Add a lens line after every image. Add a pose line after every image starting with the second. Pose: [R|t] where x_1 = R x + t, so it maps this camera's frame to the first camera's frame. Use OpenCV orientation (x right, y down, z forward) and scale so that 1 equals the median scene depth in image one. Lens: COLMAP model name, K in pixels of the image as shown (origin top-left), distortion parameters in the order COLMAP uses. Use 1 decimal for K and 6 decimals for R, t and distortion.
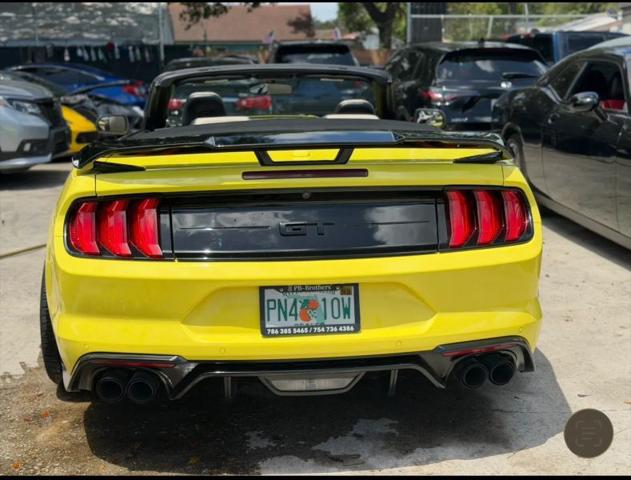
lens RADIAL K [[866.8, 0, 317.0], [0, 866.8, 242.2], [0, 0, 1]] dist [0.087411, 0.000000]
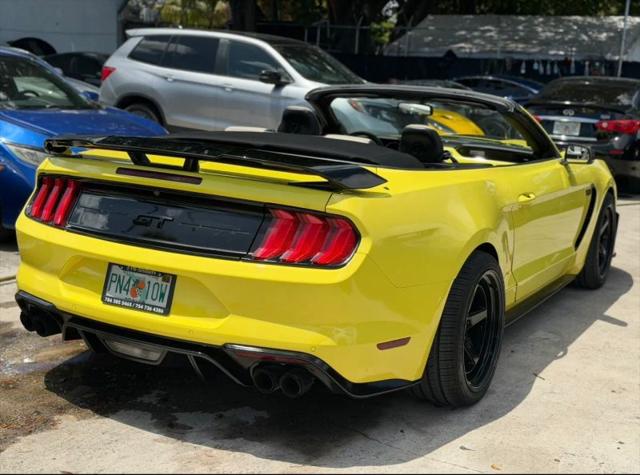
lens RADIAL K [[866.9, 0, 315.6], [0, 866.9, 235.6], [0, 0, 1]] dist [0.124673, 0.000000]
pose [[0.832294, 0.159469, -0.530902, 0.811606], [-0.170549, 0.984937, 0.028480, -0.068777], [0.527447, 0.066841, 0.846955, 0.109413]]
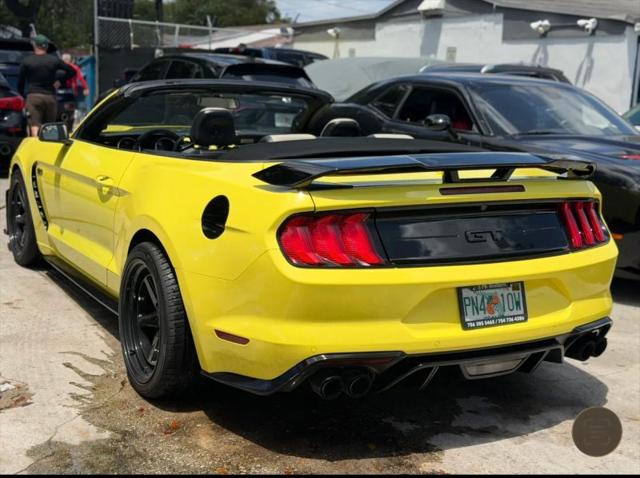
lens RADIAL K [[866.9, 0, 315.4], [0, 866.9, 239.9], [0, 0, 1]] dist [0.124673, 0.000000]
pose [[0.914623, -0.027086, 0.403399, -0.703404], [0.029978, 0.999550, -0.000853, -0.016445], [-0.403195, 0.012873, 0.915024, 0.006029]]
